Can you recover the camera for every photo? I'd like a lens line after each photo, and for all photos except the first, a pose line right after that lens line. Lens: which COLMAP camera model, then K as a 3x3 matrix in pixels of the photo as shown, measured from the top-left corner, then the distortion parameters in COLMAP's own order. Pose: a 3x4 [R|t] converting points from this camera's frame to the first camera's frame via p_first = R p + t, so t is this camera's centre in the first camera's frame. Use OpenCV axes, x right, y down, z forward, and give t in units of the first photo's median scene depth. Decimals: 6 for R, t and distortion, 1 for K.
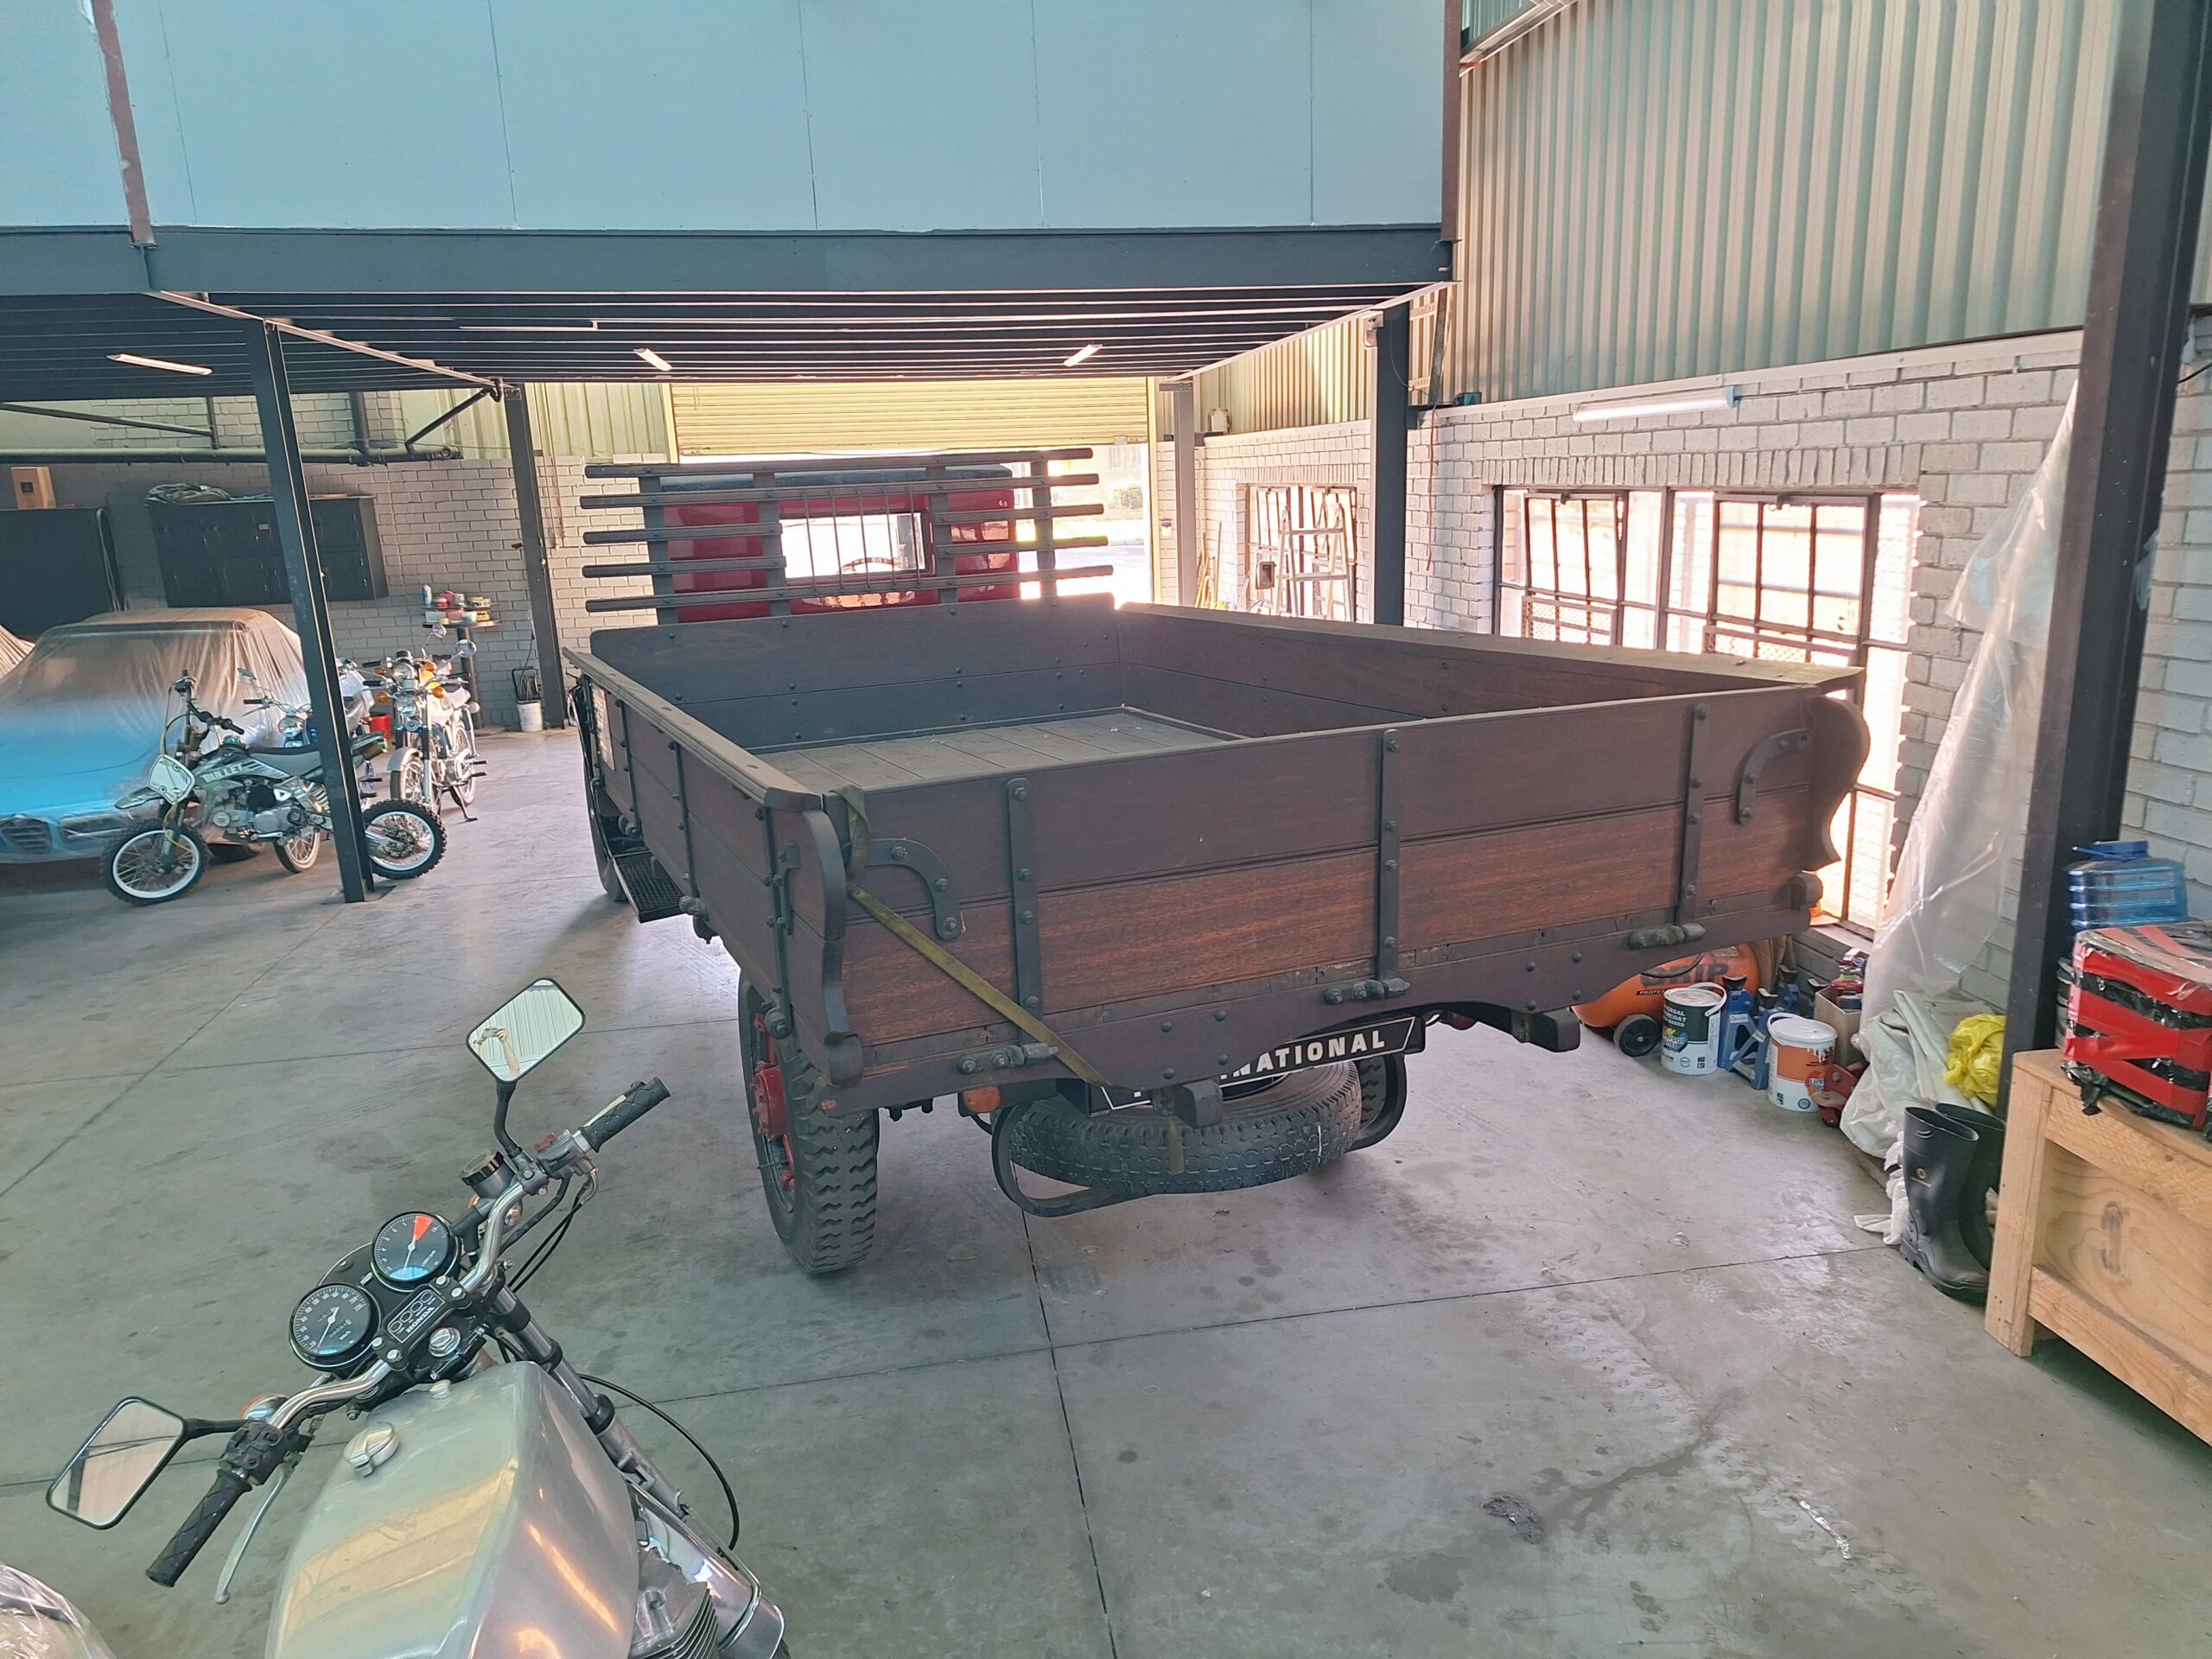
lens RADIAL K [[1500.1, 0, 1131.5], [0, 1500.1, 877.1], [0, 0, 1]] dist [0.080005, -0.095385]
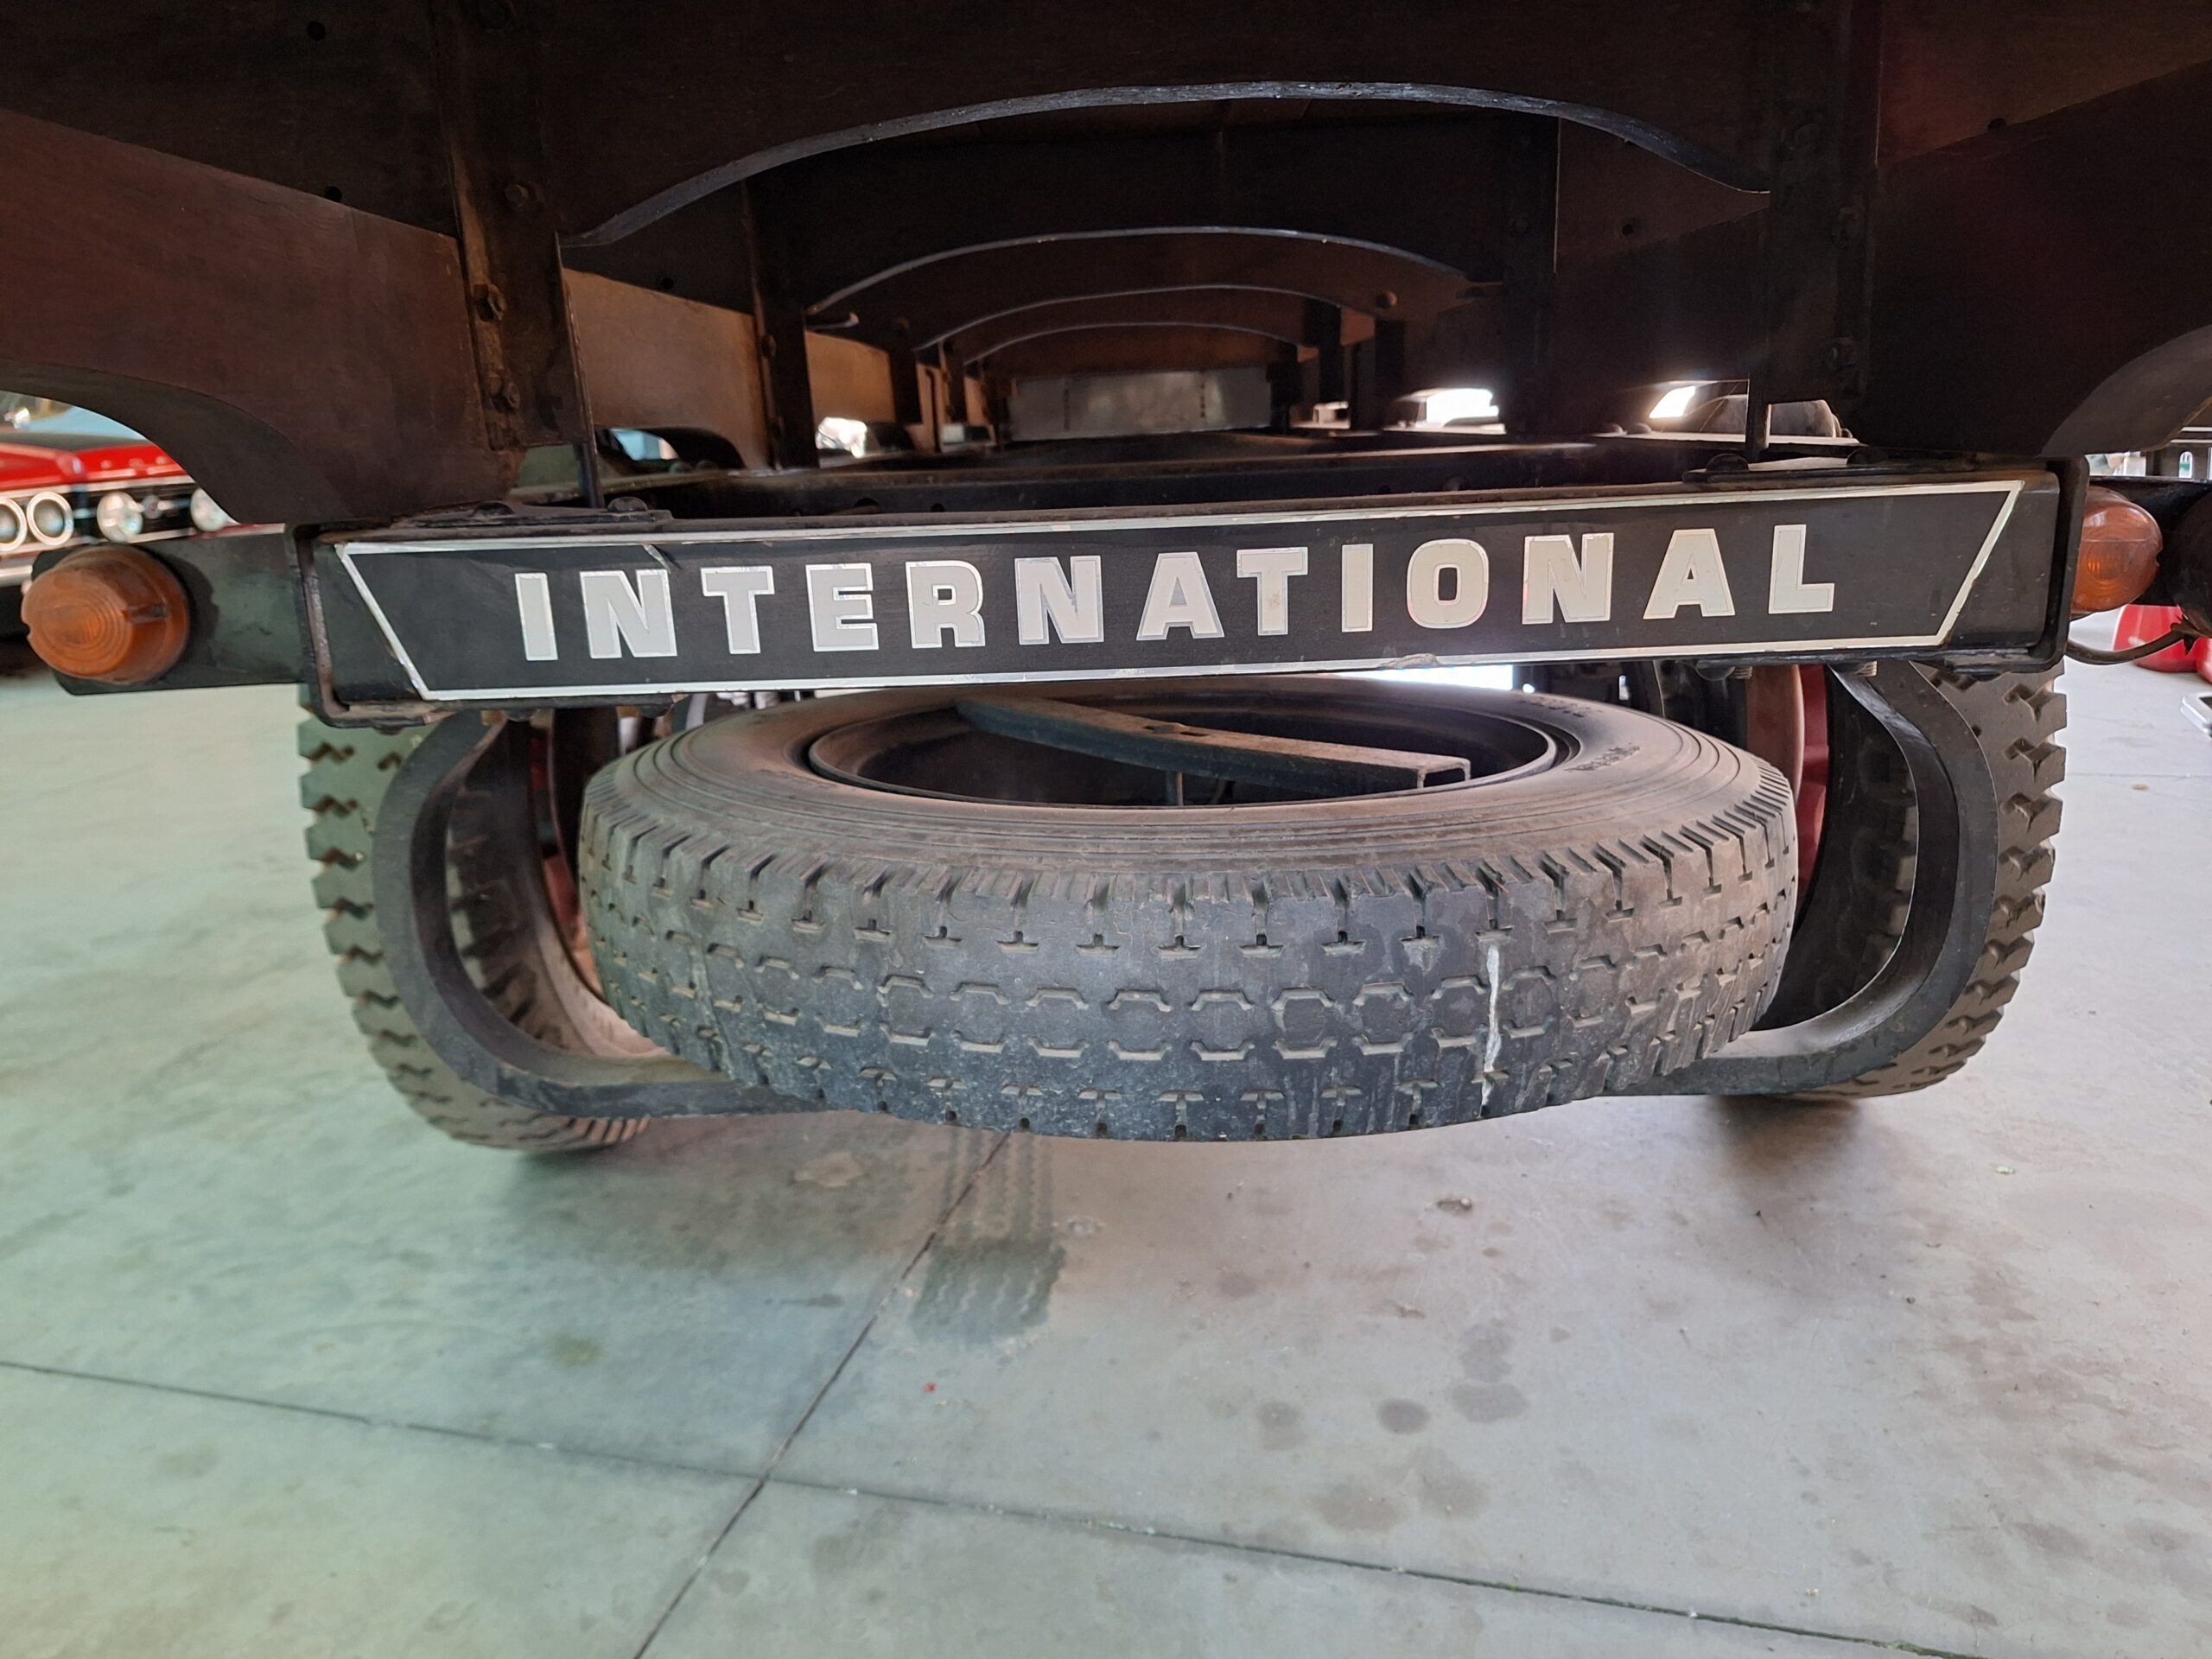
lens RADIAL K [[1500.1, 0, 1131.5], [0, 1500.1, 877.1], [0, 0, 1]] dist [0.080005, -0.095385]
pose [[0.905285, 0.119264, -0.407719, 0.136821], [-0.091846, 0.992031, 0.086253, 0.112459], [0.414757, -0.040636, 0.909024, 0.615985]]
